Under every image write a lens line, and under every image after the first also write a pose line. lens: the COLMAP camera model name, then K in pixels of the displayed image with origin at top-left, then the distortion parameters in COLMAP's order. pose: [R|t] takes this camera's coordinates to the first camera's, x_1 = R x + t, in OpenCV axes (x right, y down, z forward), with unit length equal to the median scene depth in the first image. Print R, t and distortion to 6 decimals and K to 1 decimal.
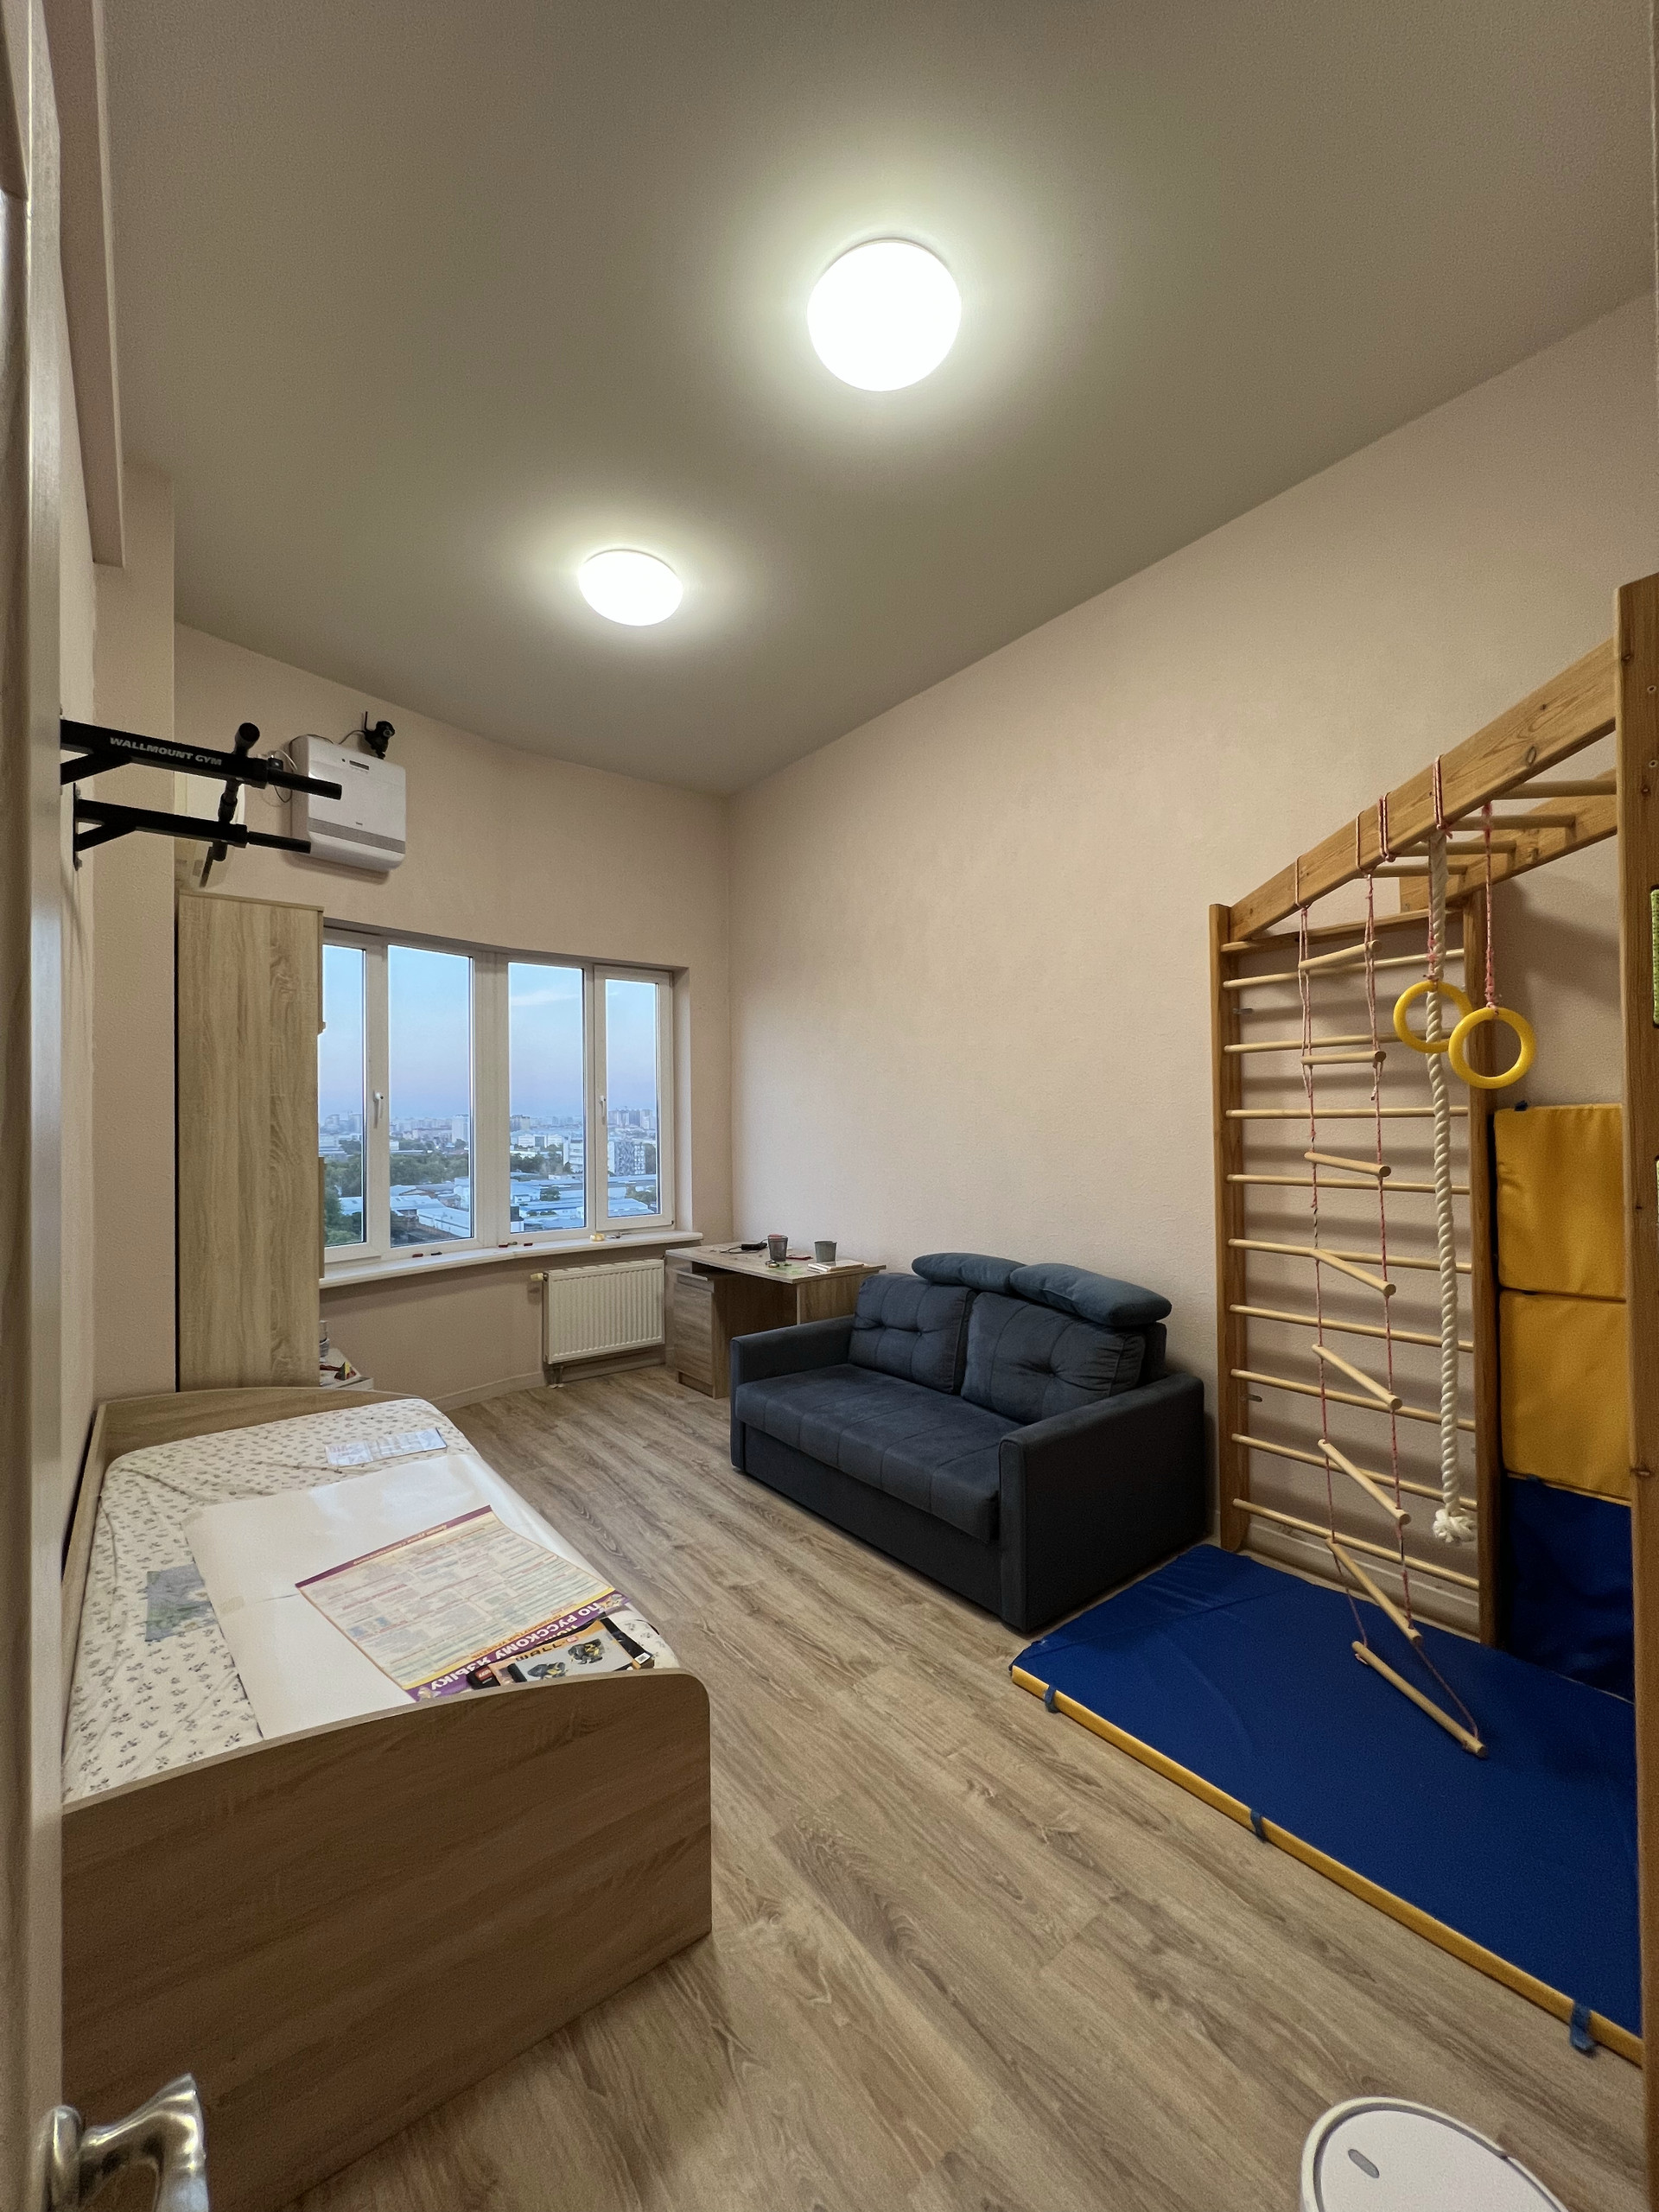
lens RADIAL K [[879.2, 0, 831.1], [0, 879.2, 1107.6], [0, 0, 1]] dist [-0.004586, -0.000391]
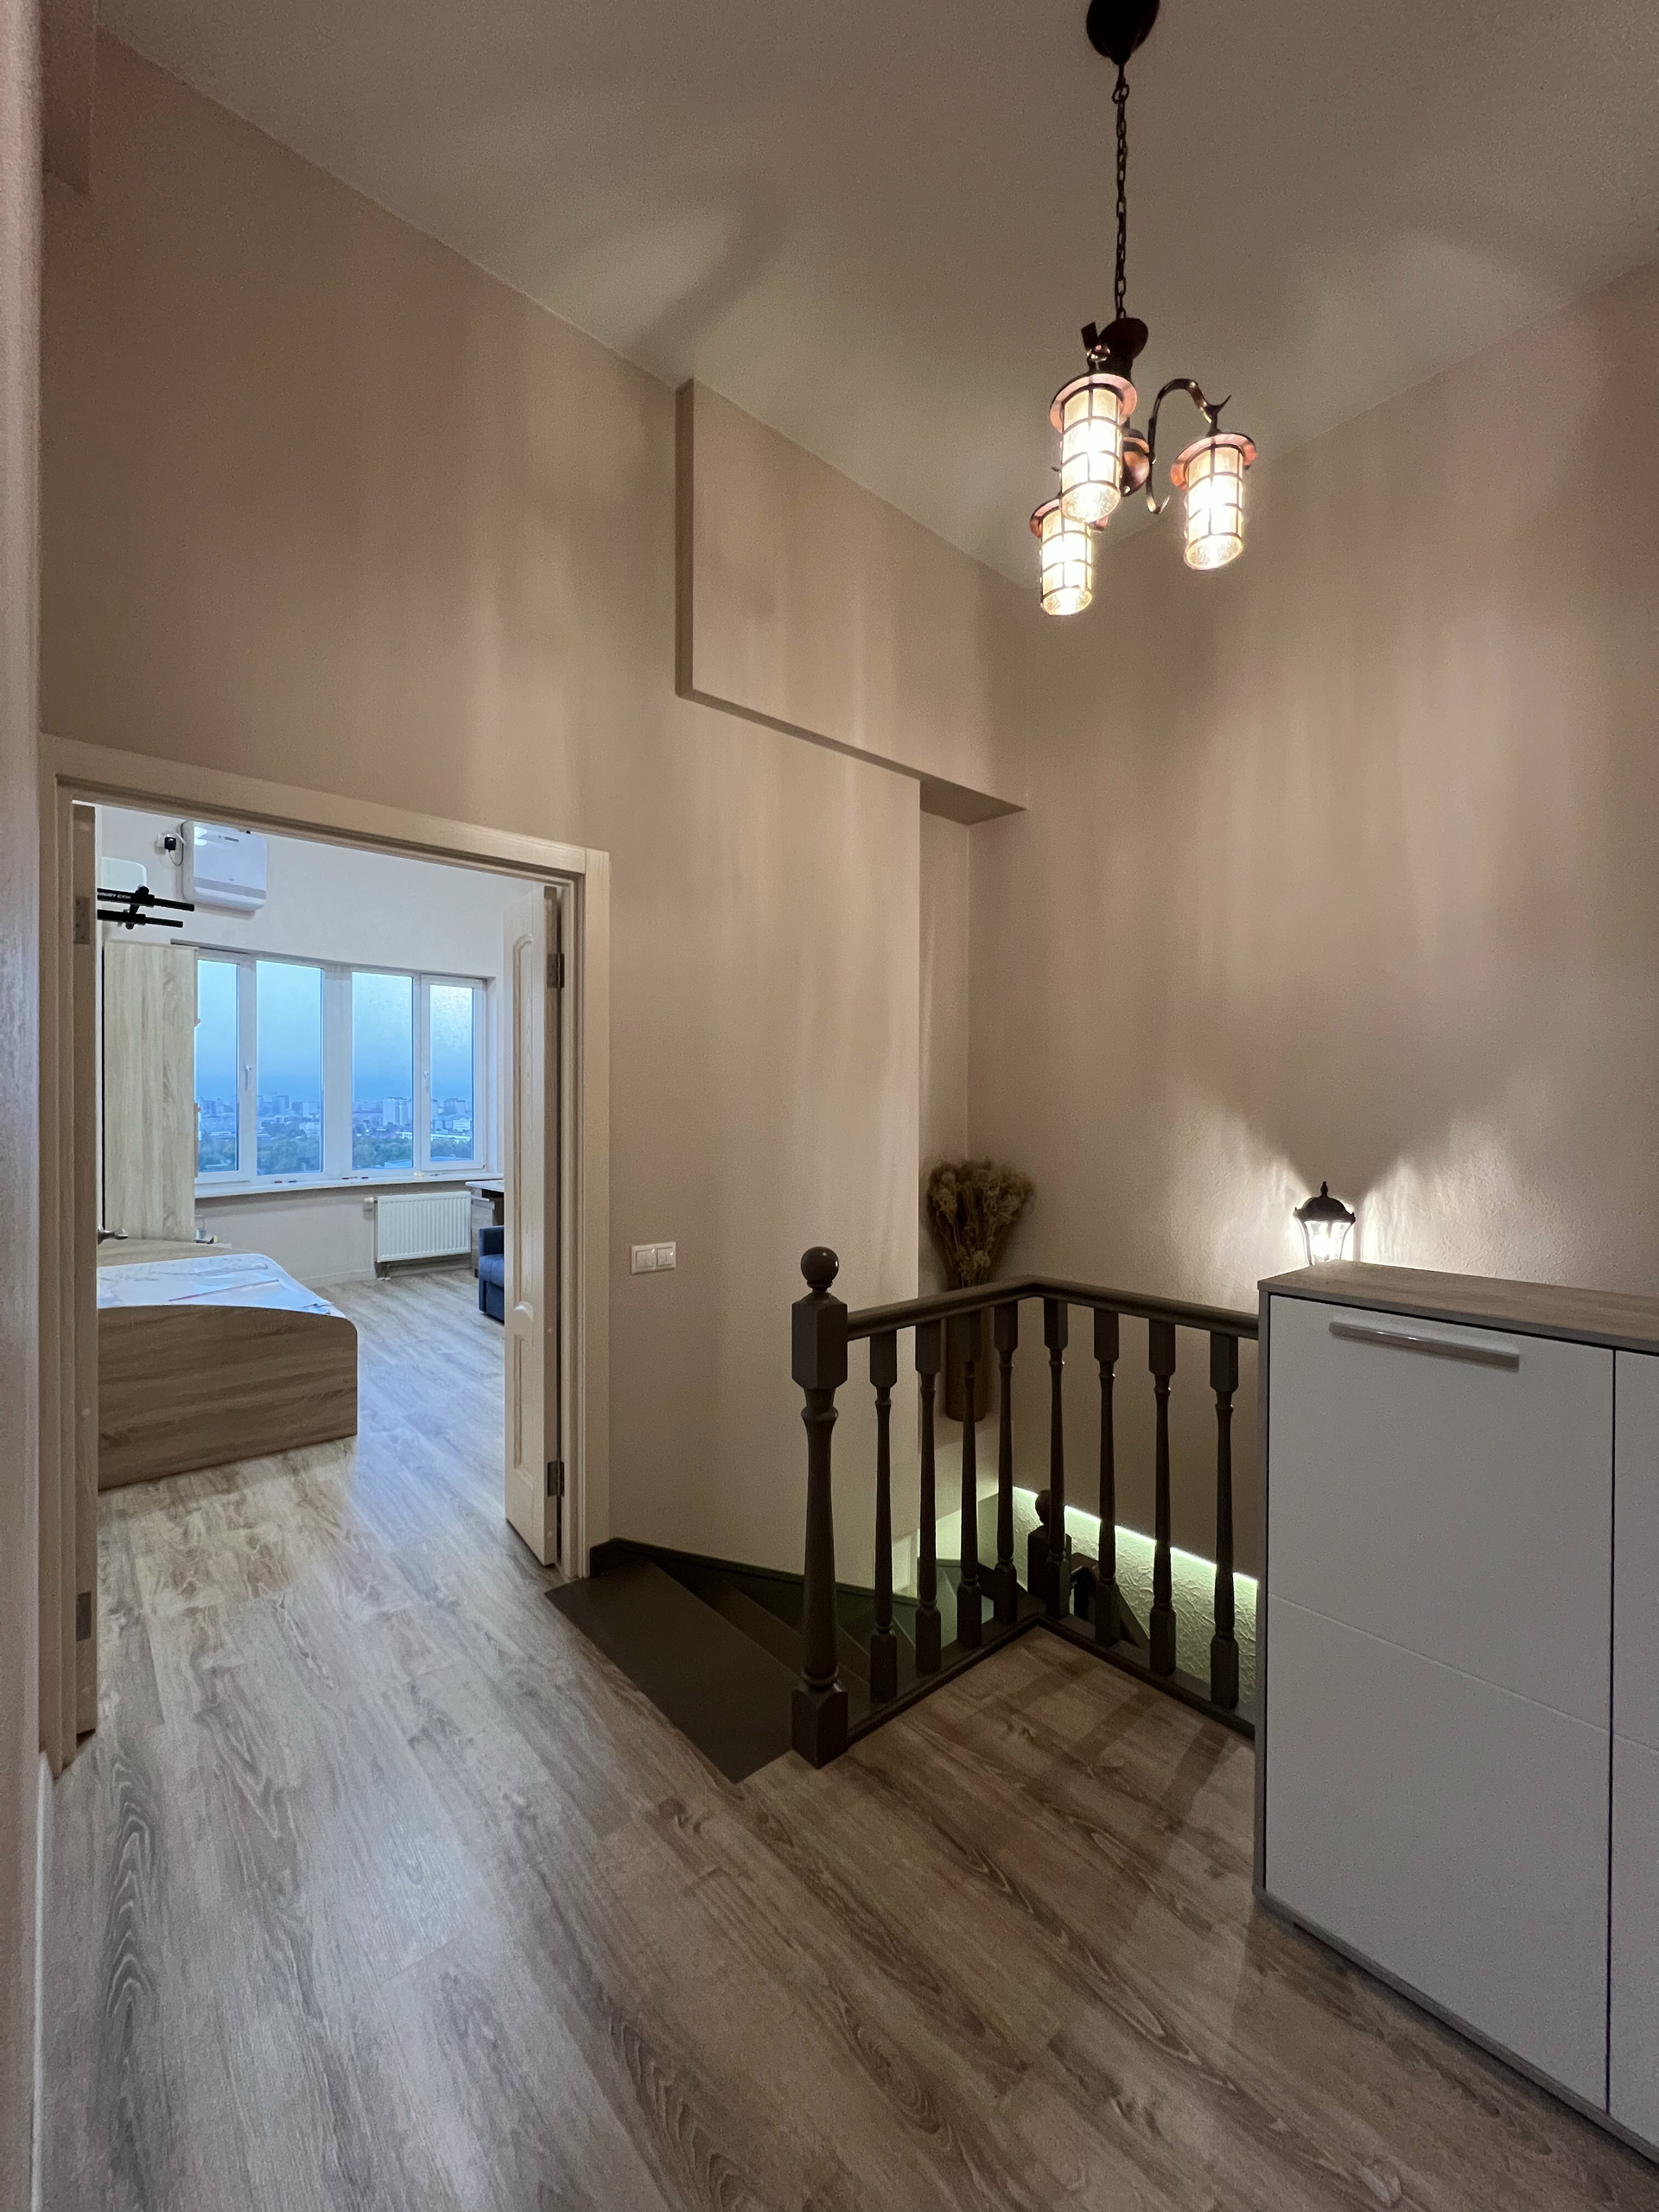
lens RADIAL K [[879.2, 0, 828.1], [0, 879.2, 1104.9], [0, 0, 1]] dist [-0.004586, -0.000391]
pose [[0.997984, 0.009969, 0.062677, 0.476641], [-0.010731, 0.999872, 0.011836, 0.028737], [-0.062551, -0.012485, 0.997964, -0.680549]]
